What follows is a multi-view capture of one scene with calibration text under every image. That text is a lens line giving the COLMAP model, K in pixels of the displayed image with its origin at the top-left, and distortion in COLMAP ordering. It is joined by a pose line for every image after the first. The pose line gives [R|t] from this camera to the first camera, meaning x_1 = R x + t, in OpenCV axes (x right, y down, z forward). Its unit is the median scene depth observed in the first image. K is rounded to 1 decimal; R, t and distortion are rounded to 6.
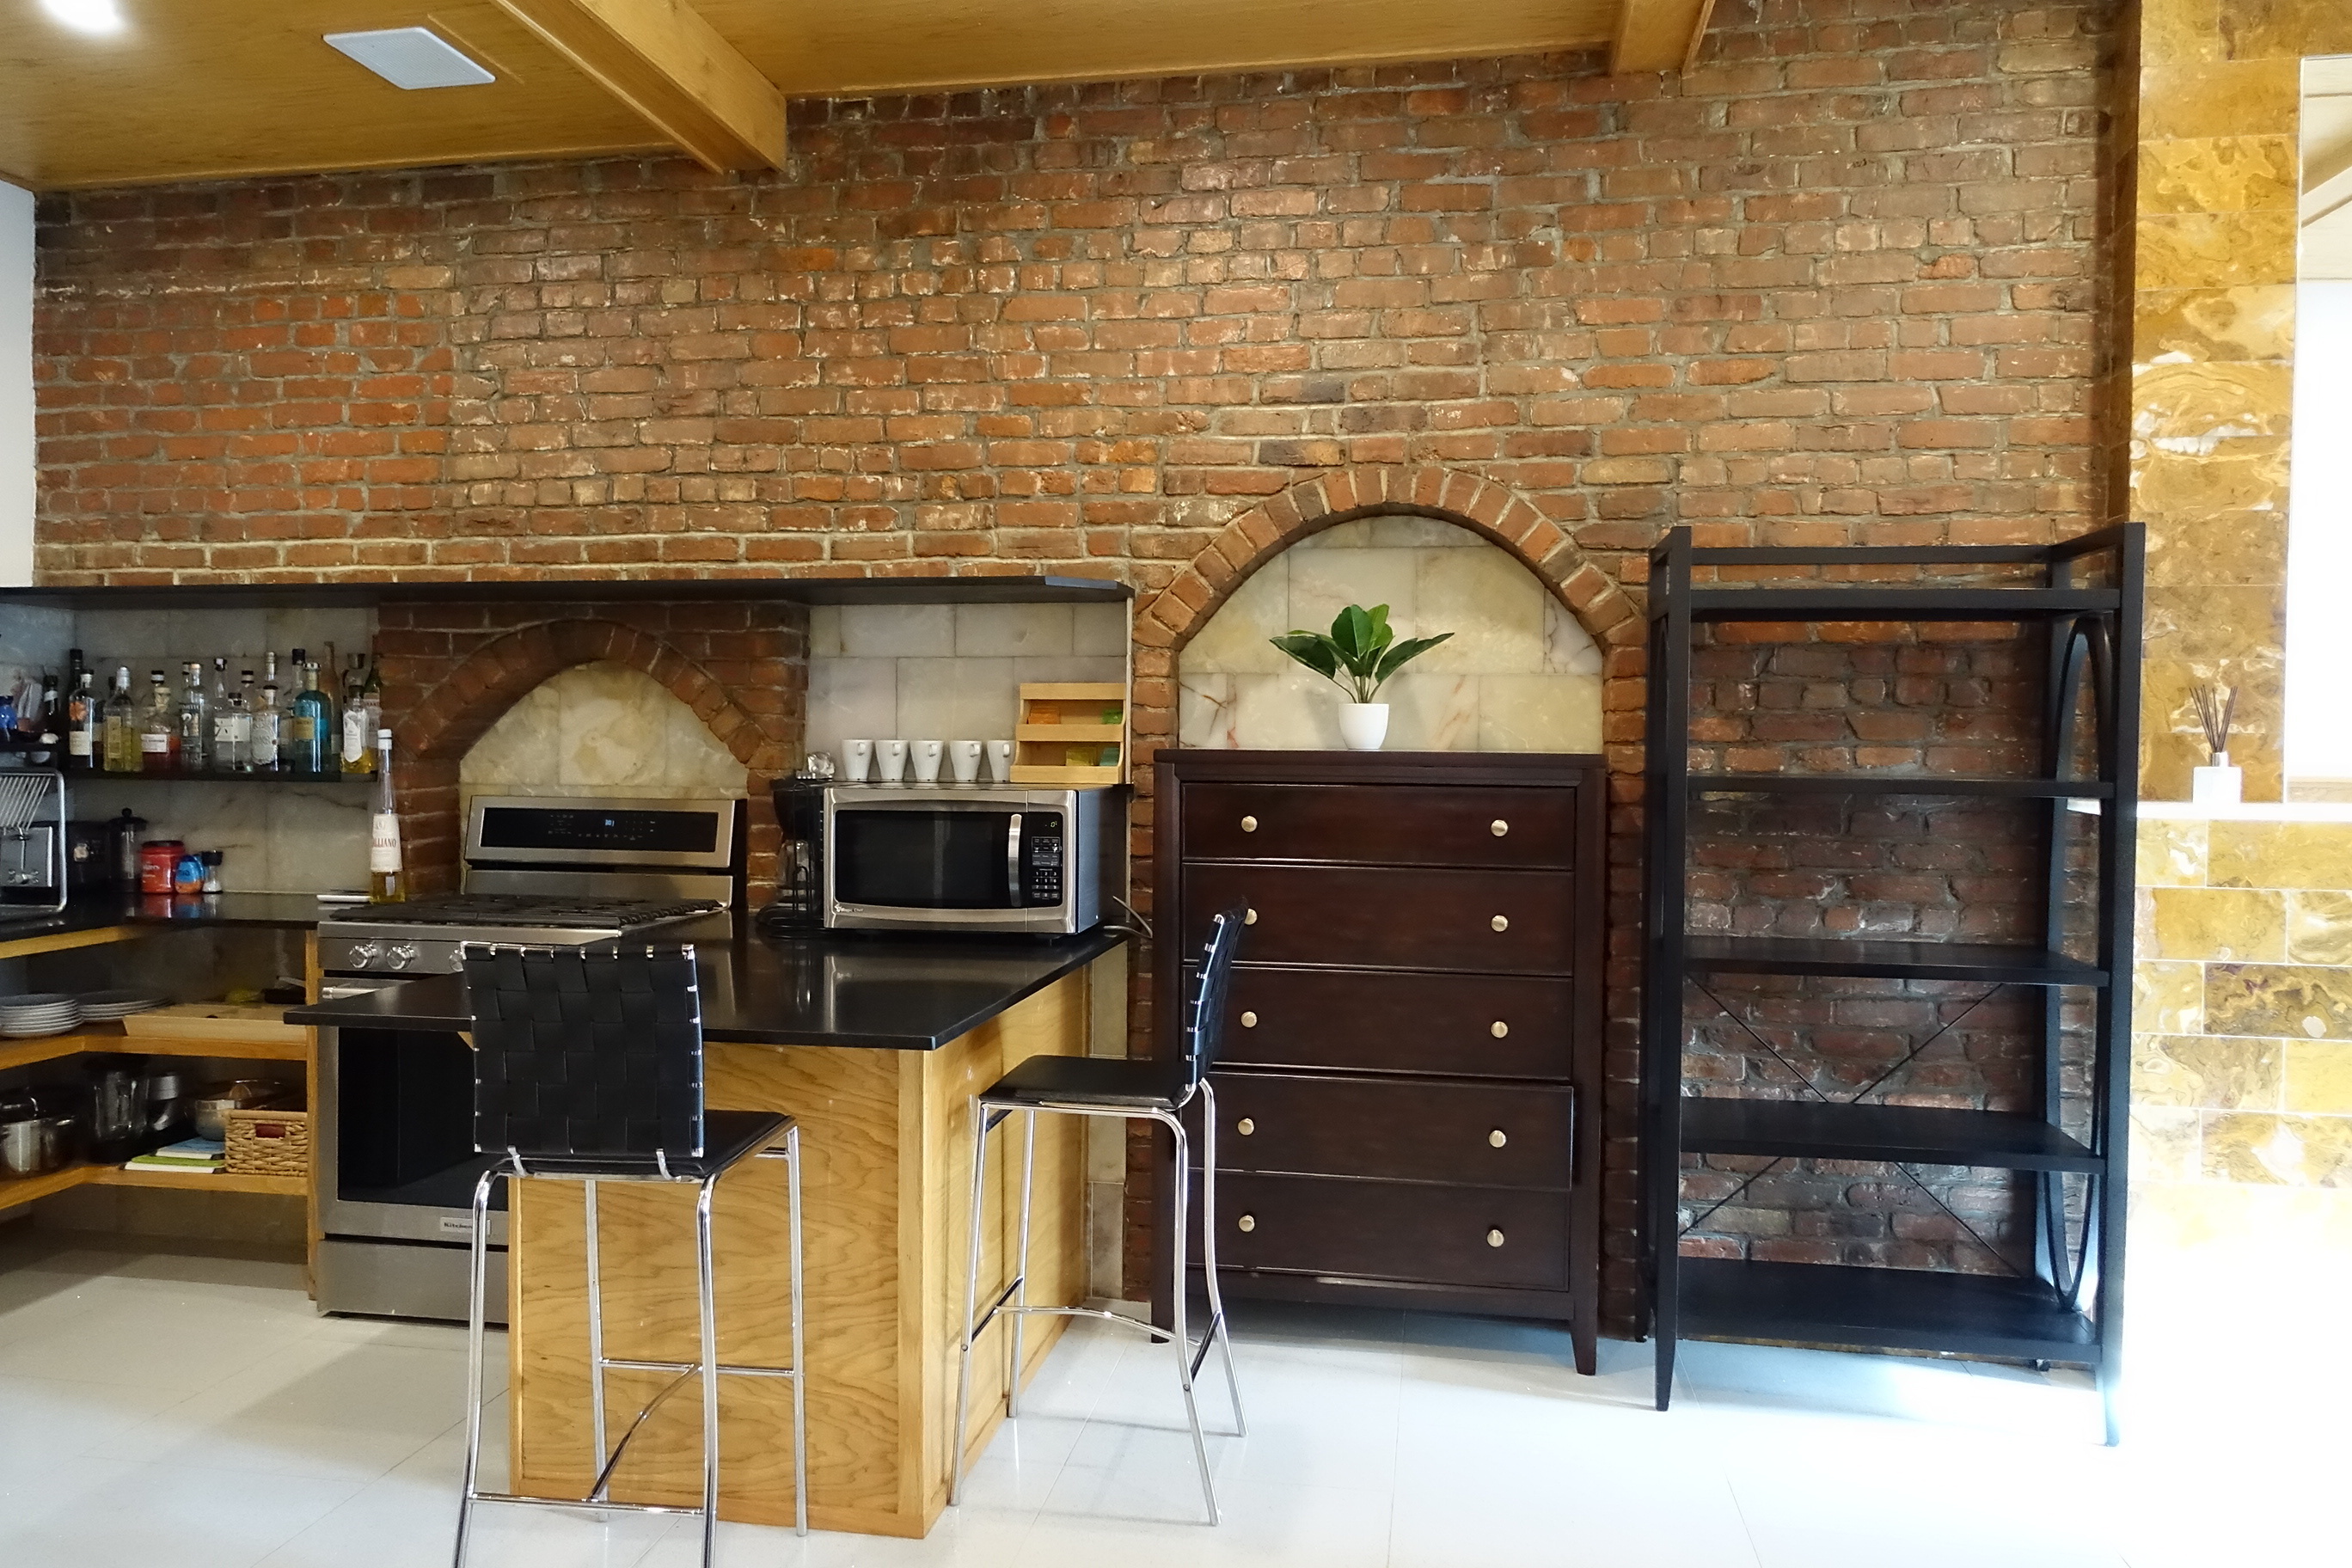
lens RADIAL K [[1625.8, 0, 1169.7], [0, 1625.8, 783.1], [0, 0, 1]] dist [0.007170, -0.004547]
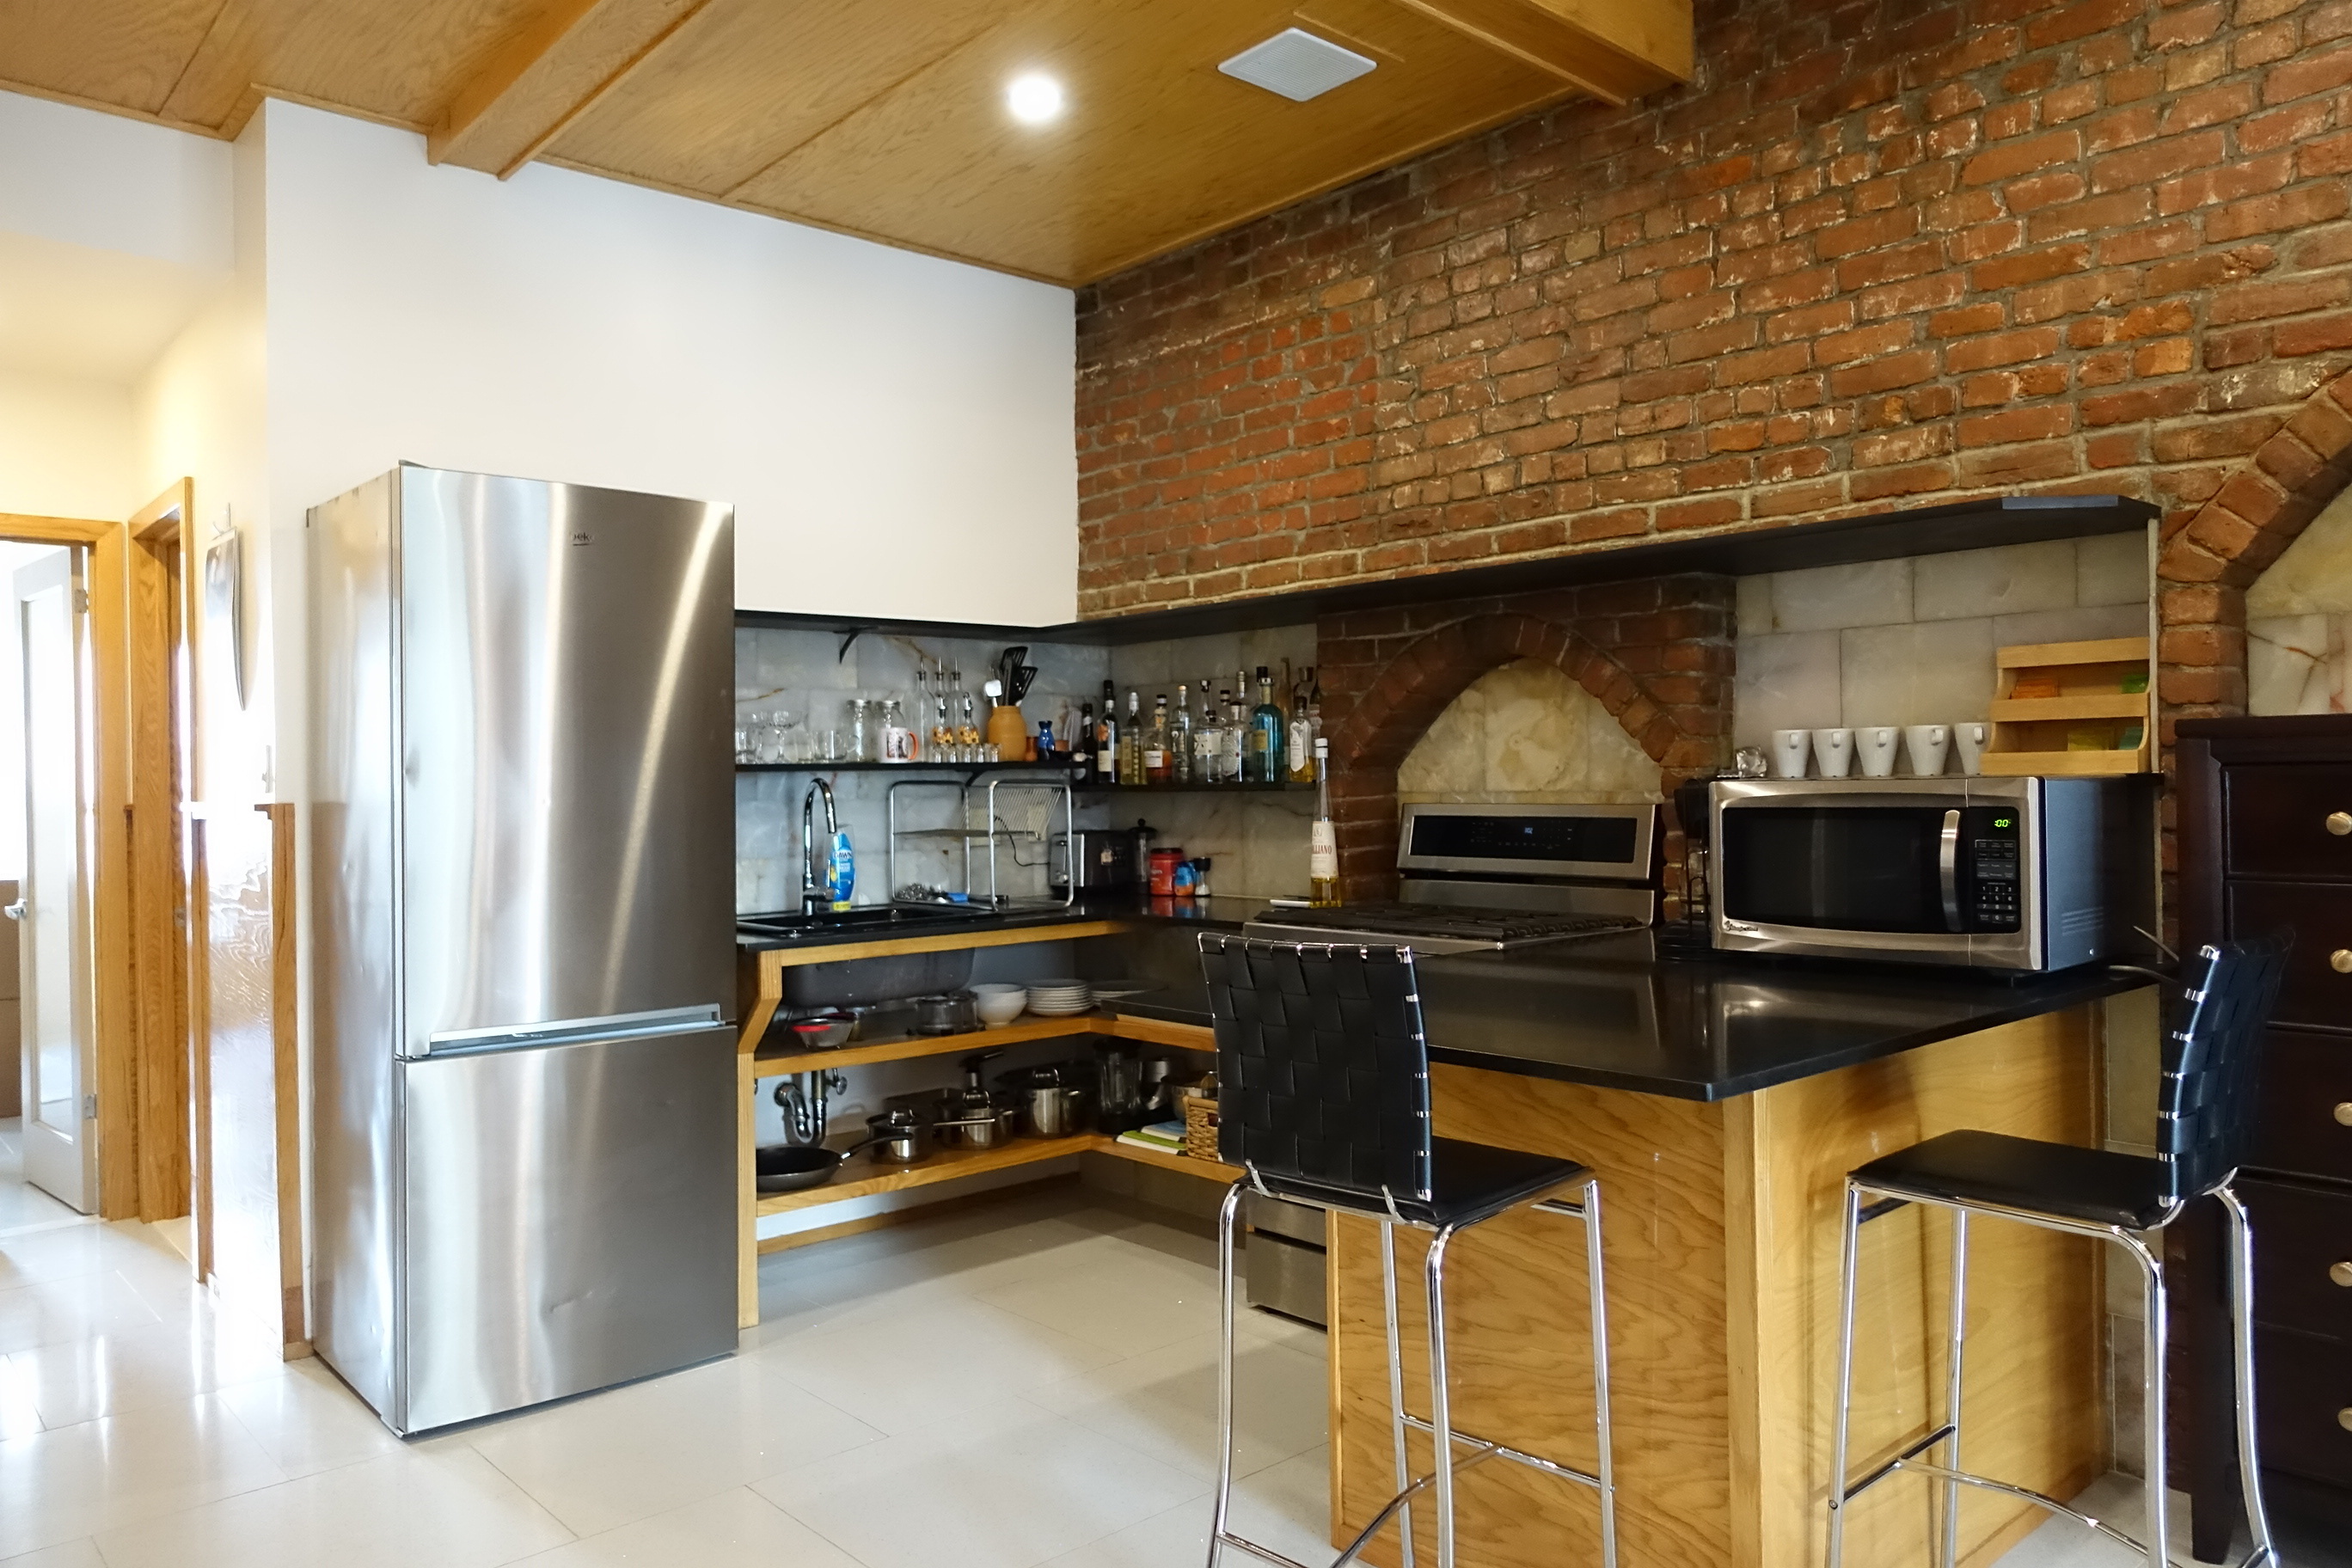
lens RADIAL K [[1625.8, 0, 1174.3], [0, 1625.8, 780.3], [0, 0, 1]] dist [0.007170, -0.004547]
pose [[0.786582, -0.019582, -0.617175, 0.076279], [0.004821, 0.999661, -0.025573, 0.019458], [0.617467, 0.017140, 0.786410, 0.147196]]
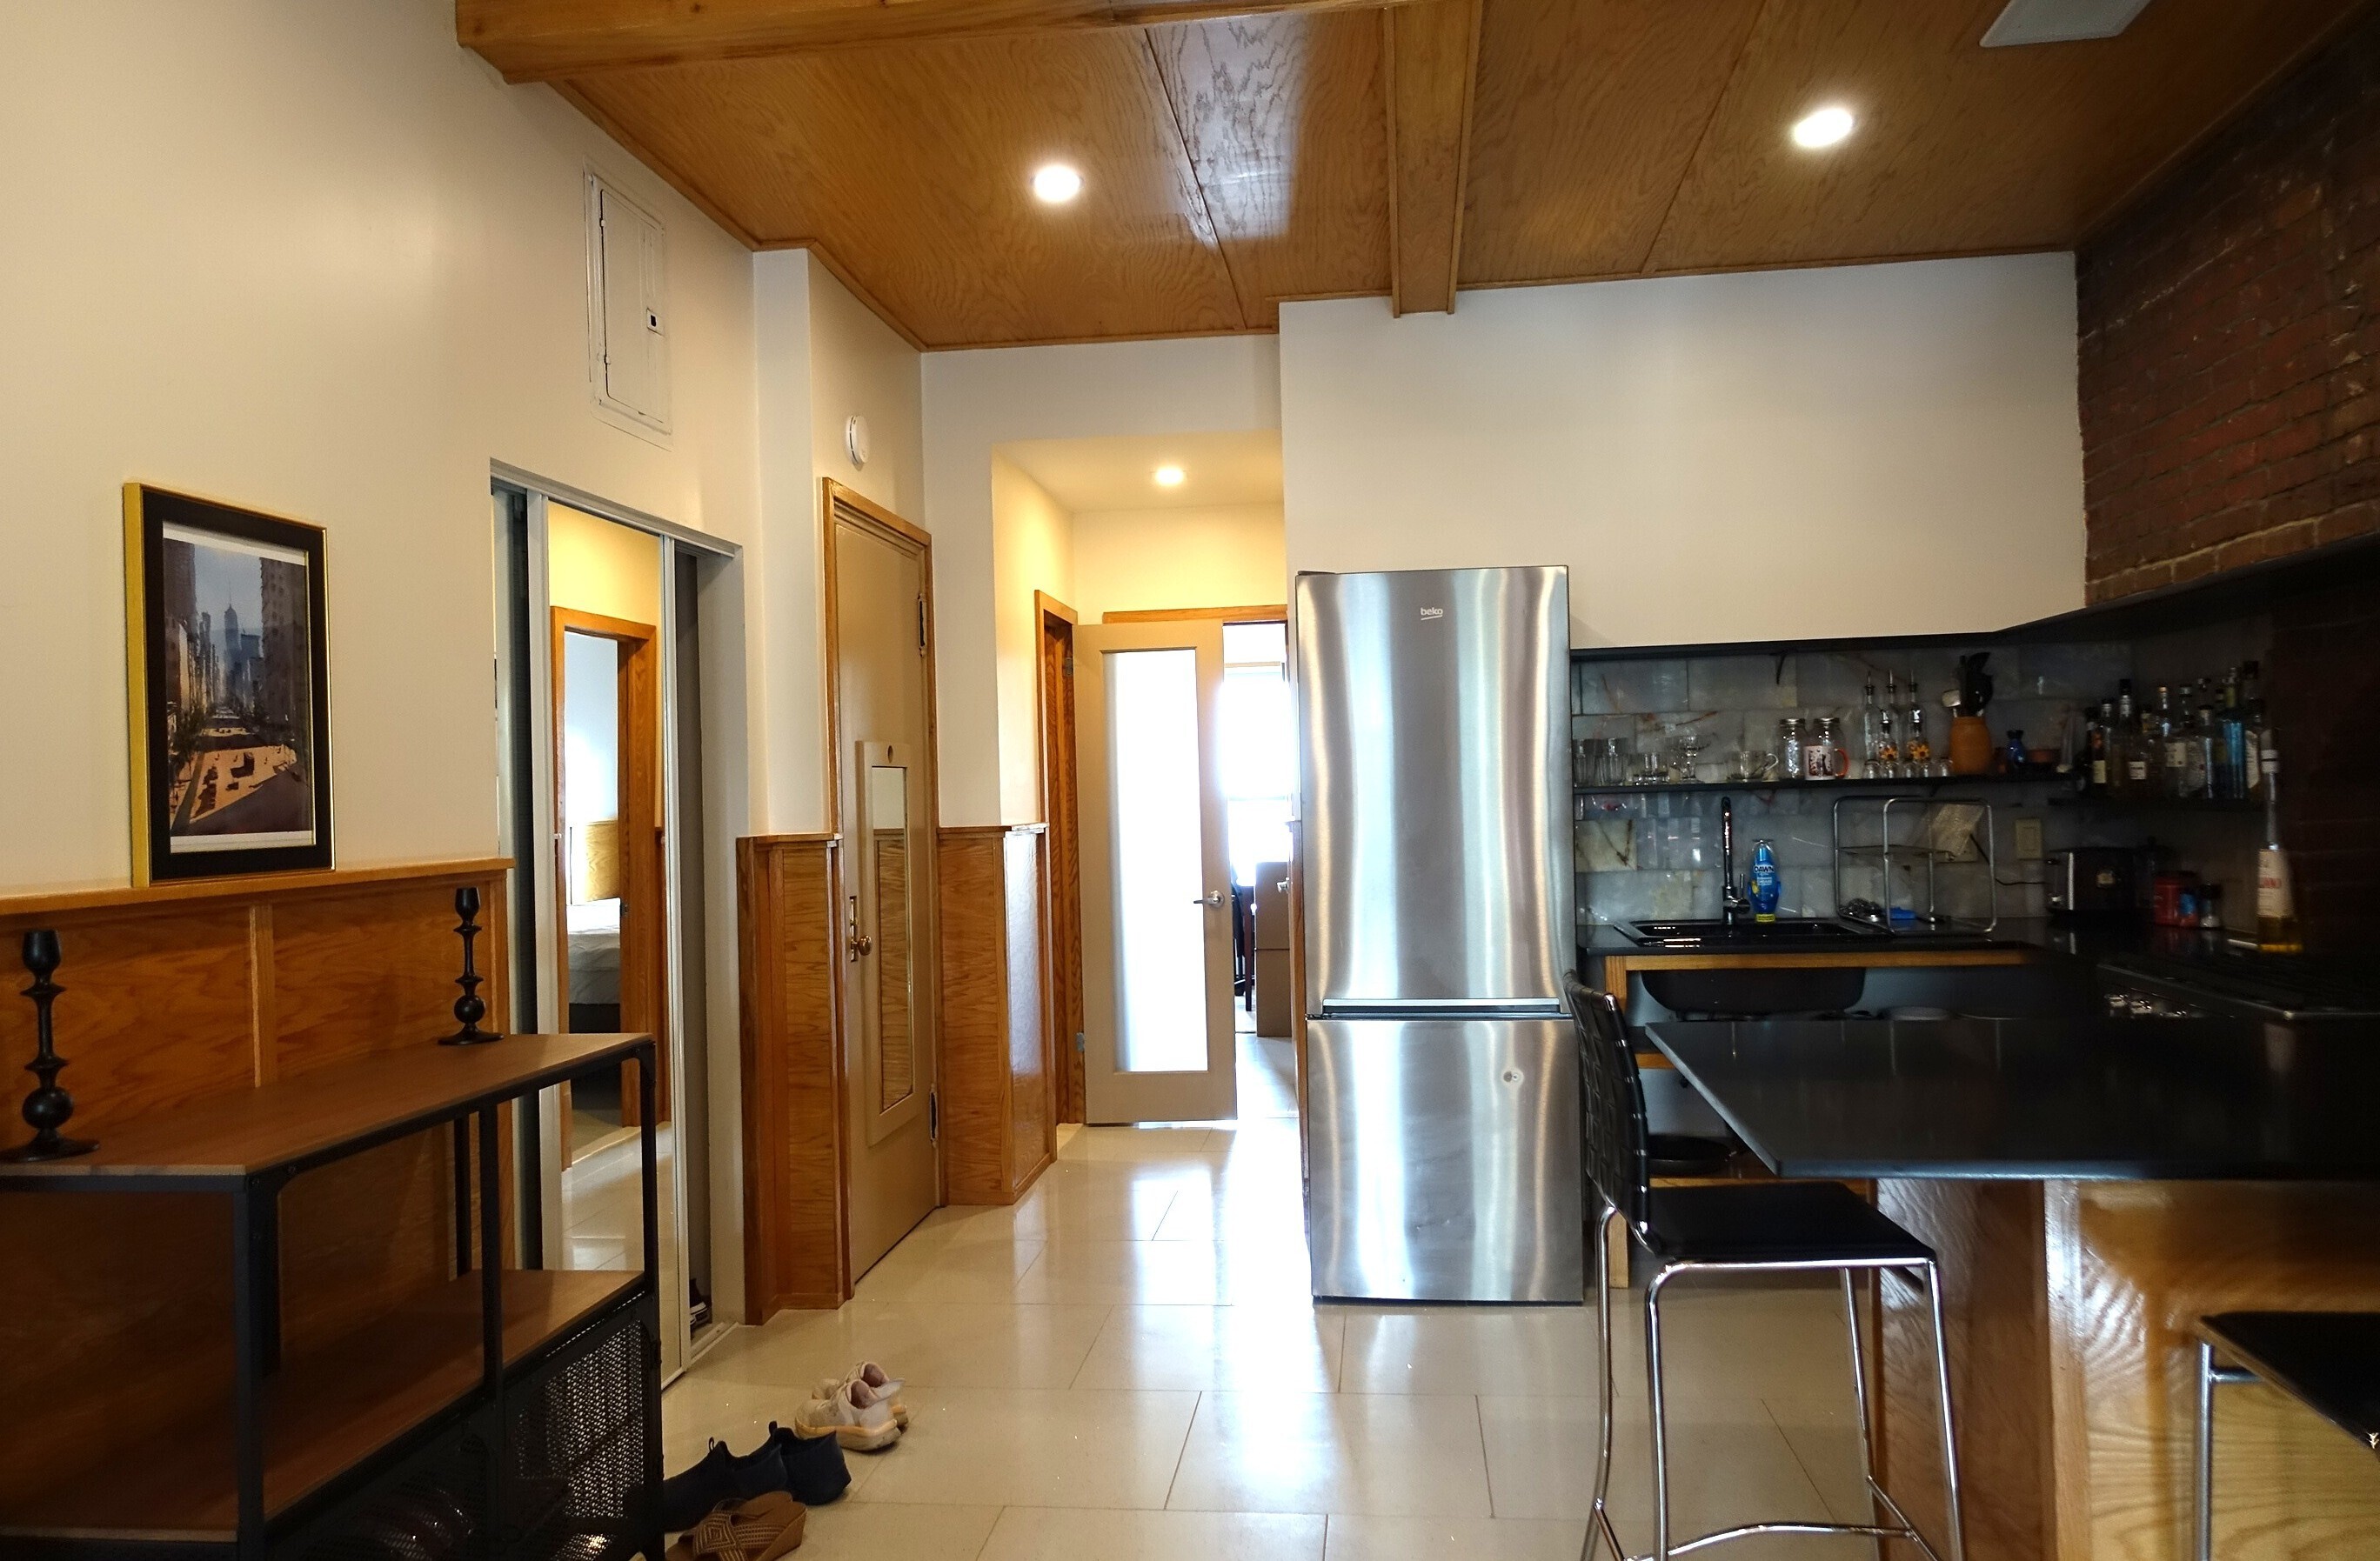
lens RADIAL K [[1645.0, 0, 1189.5], [0, 1645.0, 775.8], [0, 0, 1]] dist [0.007170, -0.004547]
pose [[0.052064, -0.016757, -0.998503, 0.360815], [0.001720, 0.999859, -0.016690, -0.006350], [0.998642, -0.000849, 0.052086, 0.405125]]
